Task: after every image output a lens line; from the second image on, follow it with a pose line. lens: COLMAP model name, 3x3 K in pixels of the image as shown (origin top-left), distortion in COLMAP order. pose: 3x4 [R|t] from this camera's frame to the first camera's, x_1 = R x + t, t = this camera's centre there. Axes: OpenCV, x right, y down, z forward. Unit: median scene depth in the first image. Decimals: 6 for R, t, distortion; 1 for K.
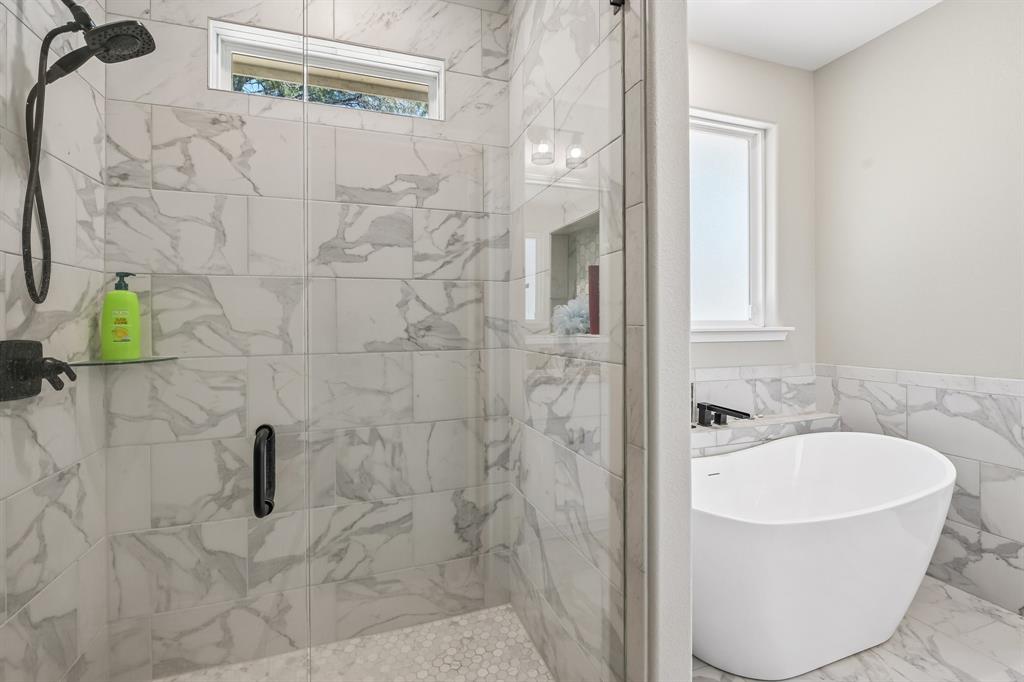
lens RADIAL K [[451.5, 0, 499.0], [0, 451.5, 323.2], [0, 0, 1]] dist [-0.009735, 0.000679]
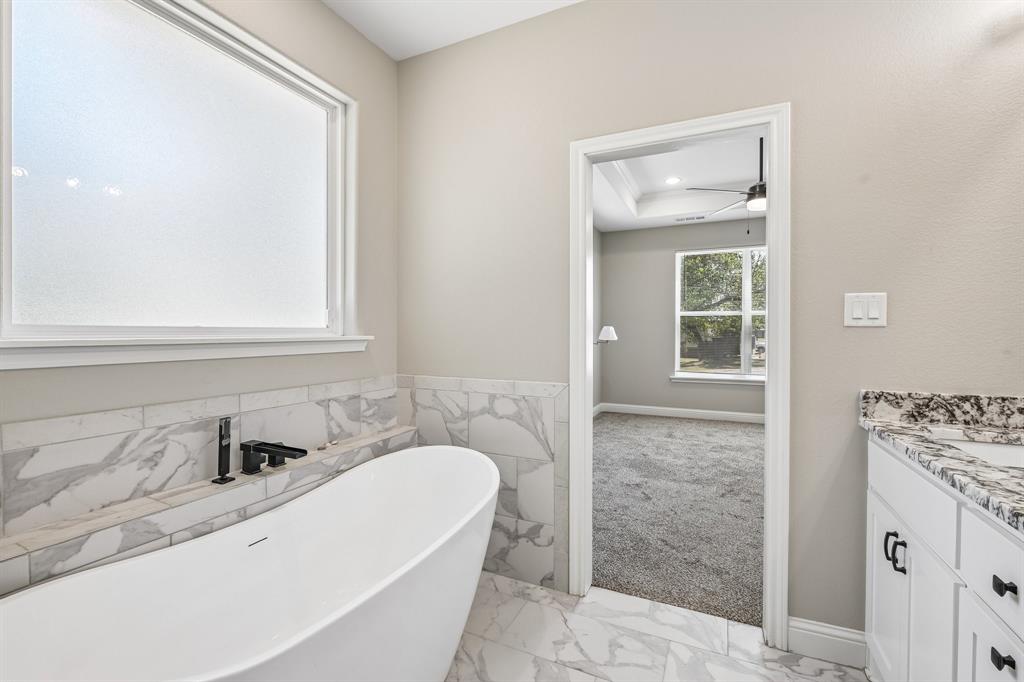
lens RADIAL K [[451.5, 0, 513.2], [0, 451.5, 334.6], [0, 0, 1]] dist [-0.009735, 0.000679]
pose [[0.694862, 0.000740, 0.719143, 0.227657], [-0.006348, 0.999967, 0.005104, -0.000354], [-0.719115, -0.008111, 0.694843, 0.198768]]
